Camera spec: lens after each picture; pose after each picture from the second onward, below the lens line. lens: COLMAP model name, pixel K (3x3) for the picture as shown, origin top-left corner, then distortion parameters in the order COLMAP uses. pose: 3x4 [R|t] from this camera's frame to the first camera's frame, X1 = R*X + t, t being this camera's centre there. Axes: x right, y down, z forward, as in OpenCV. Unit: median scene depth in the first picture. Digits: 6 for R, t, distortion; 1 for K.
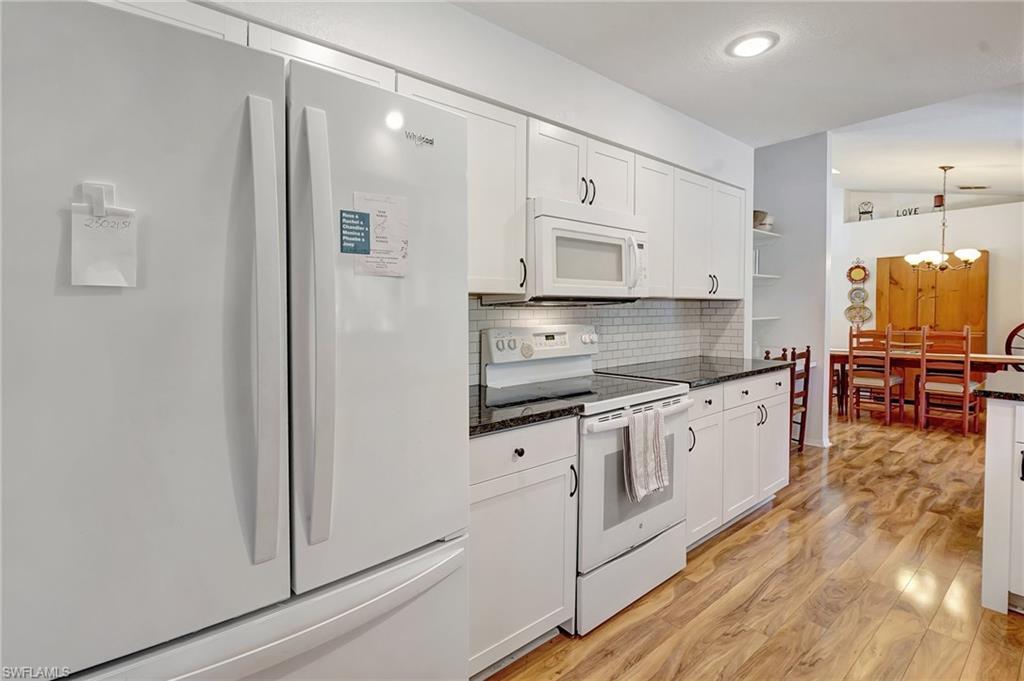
lens RADIAL K [[505.3, 0, 486.9], [0, 505.3, 311.5], [0, 0, 1]] dist [-0.006669, 0.006906]
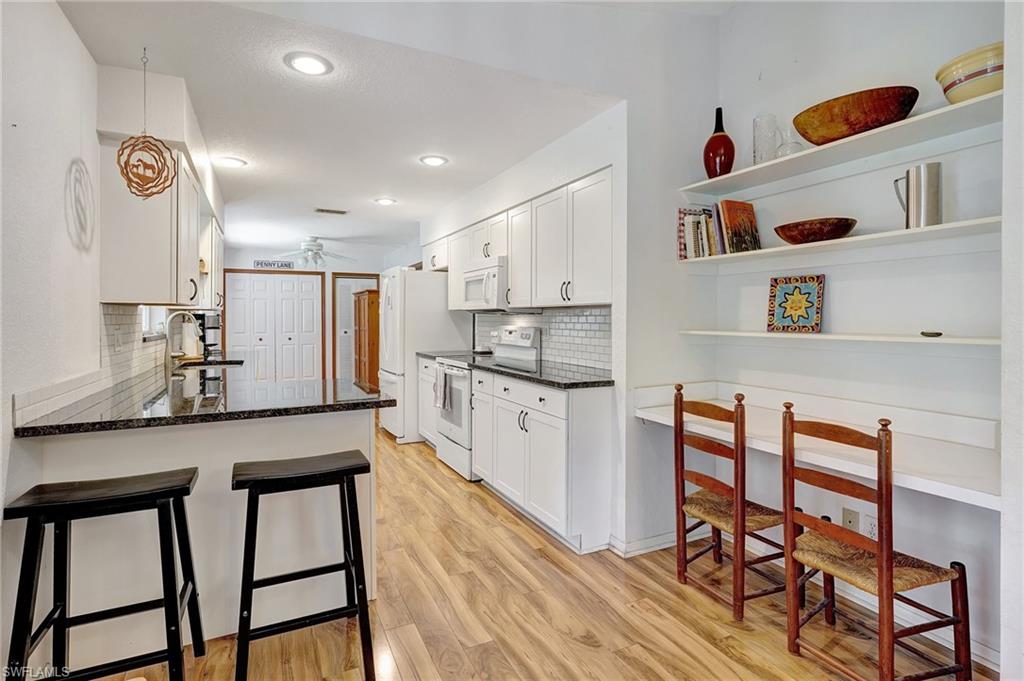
lens RADIAL K [[505.3, 0, 506.4], [0, 505.3, 316.0], [0, 0, 1]] dist [-0.006669, 0.006906]
pose [[-0.245587, -0.001242, -0.969374, 1.547501], [-0.003849, 0.999993, -0.000306, -0.004254], [0.969367, 0.003656, -0.245590, 1.229046]]
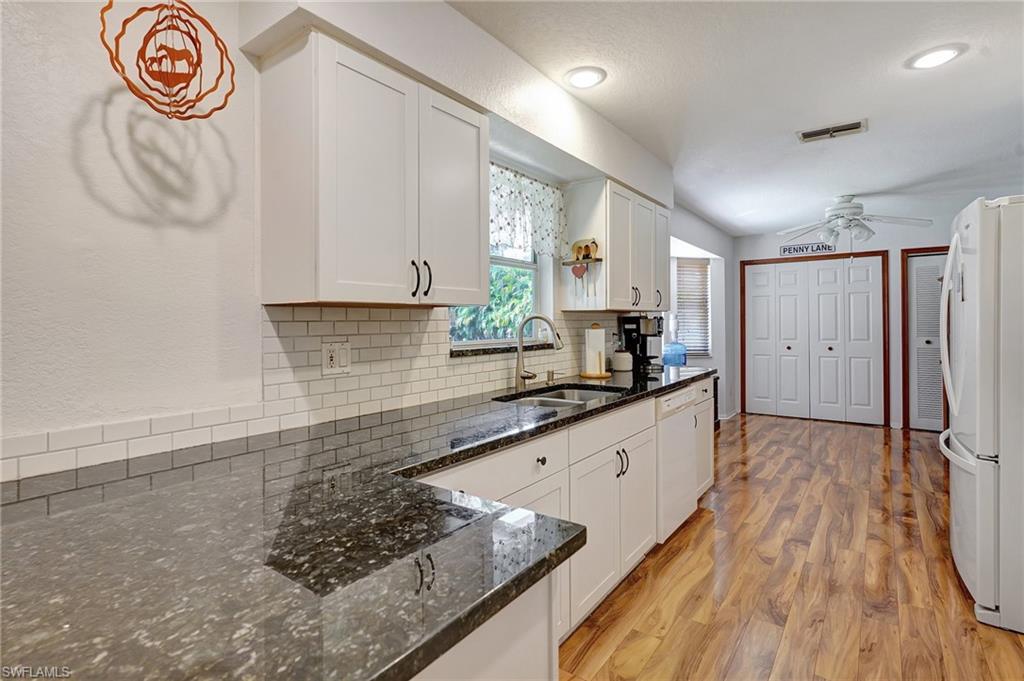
lens RADIAL K [[505.3, 0, 511.7], [0, 505.3, 320.0], [0, 0, 1]] dist [-0.006669, 0.006906]
pose [[-0.969235, 0.010305, -0.245920, 0.795589], [0.010194, 0.999947, 0.001724, -0.005489], [0.245925, -0.000836, -0.969289, 0.997450]]
